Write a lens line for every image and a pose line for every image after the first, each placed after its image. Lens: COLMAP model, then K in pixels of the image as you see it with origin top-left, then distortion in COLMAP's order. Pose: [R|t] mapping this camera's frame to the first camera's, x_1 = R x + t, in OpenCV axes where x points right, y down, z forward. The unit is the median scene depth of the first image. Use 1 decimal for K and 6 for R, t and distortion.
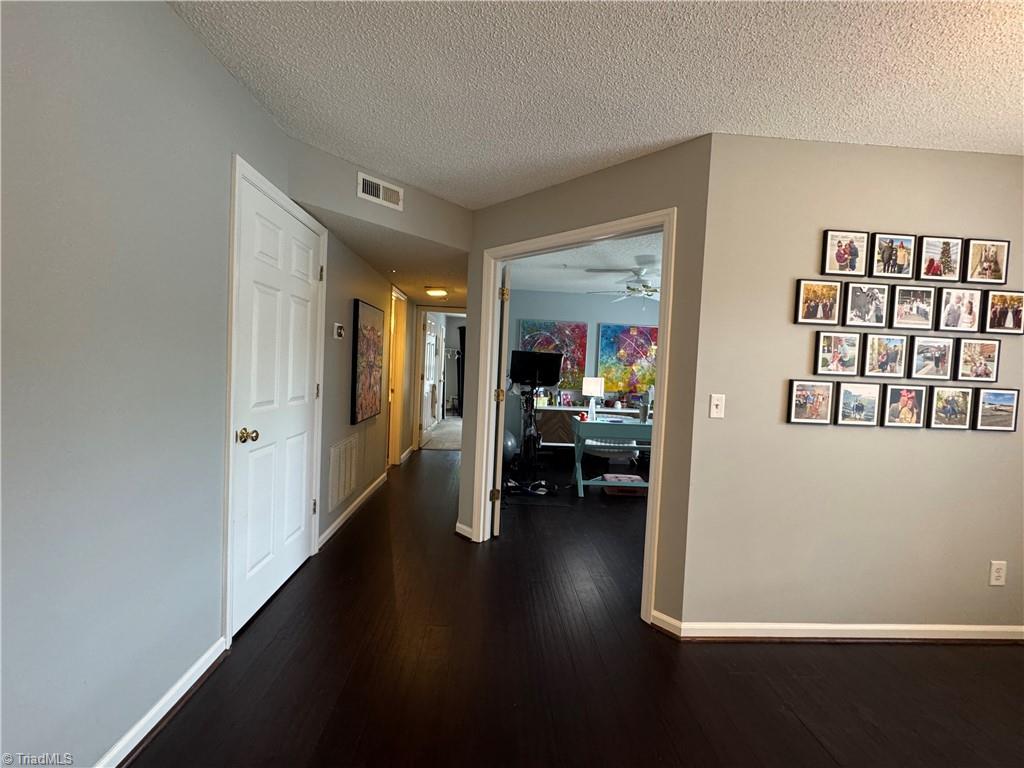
lens RADIAL K [[410.0, 0, 507.9], [0, 410.0, 382.9], [0, 0, 1]] dist [-0.004467, 0.000548]
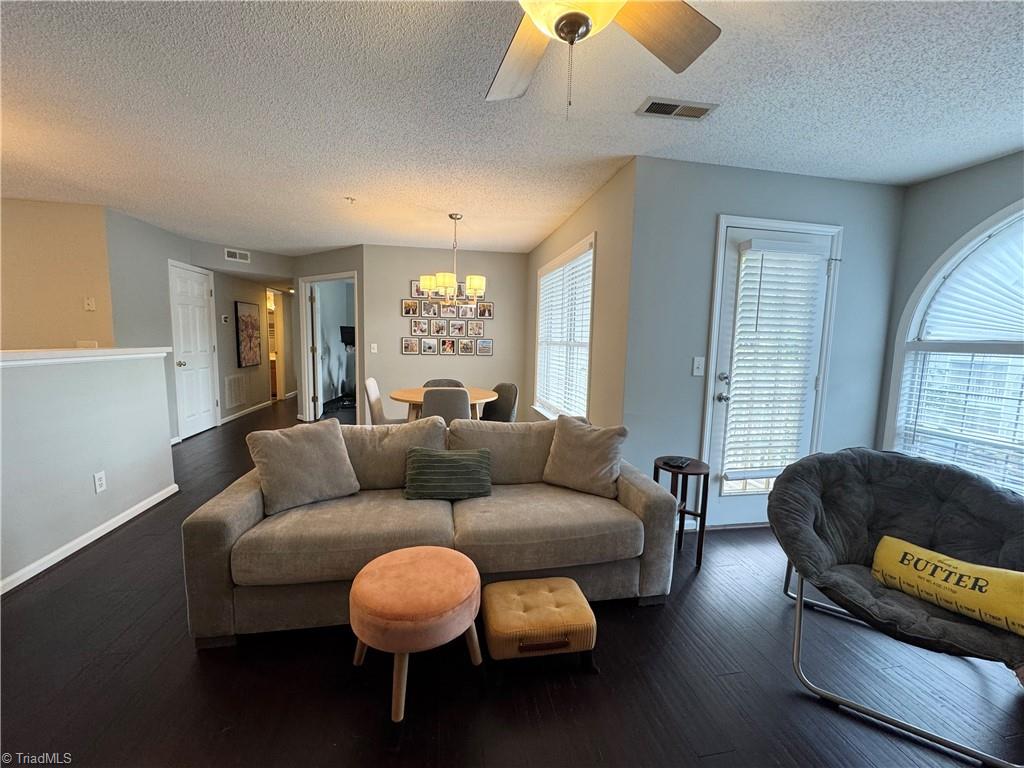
lens RADIAL K [[410.0, 0, 511.0], [0, 410.0, 383.3], [0, 0, 1]] dist [-0.004467, 0.000548]
pose [[0.990833, -0.037028, 0.129922, 1.022551], [0.027091, 0.996629, 0.077438, 0.099688], [-0.132351, -0.073208, 0.988496, -1.728063]]
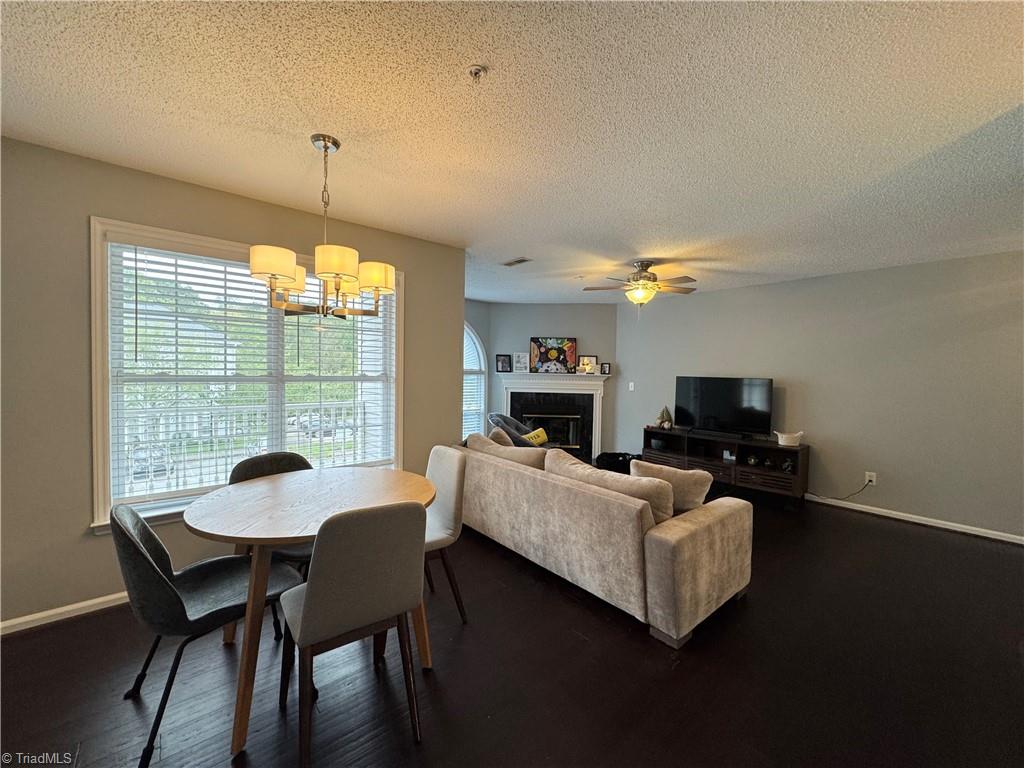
lens RADIAL K [[410.0, 0, 509.7], [0, 410.0, 385.5], [0, 0, 1]] dist [-0.004467, 0.000548]
pose [[-0.614590, -0.084183, 0.784342, -0.026421], [-0.017128, 0.995479, 0.093424, -0.050741], [-0.788661, 0.043983, -0.613253, 0.487242]]
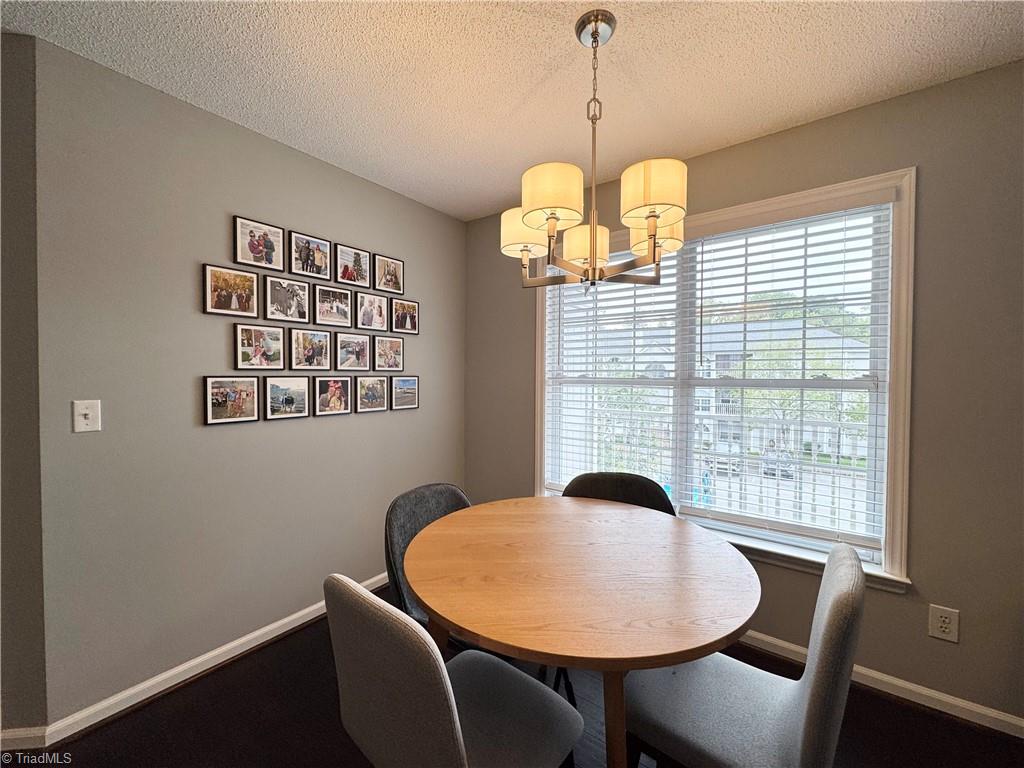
lens RADIAL K [[410.0, 0, 514.1], [0, 410.0, 382.6], [0, 0, 1]] dist [-0.004467, 0.000548]
pose [[0.629276, -0.056961, 0.775092, 0.421211], [0.052712, 0.998142, 0.030557, 0.013641], [-0.775393, 0.021628, 0.631109, -0.080618]]
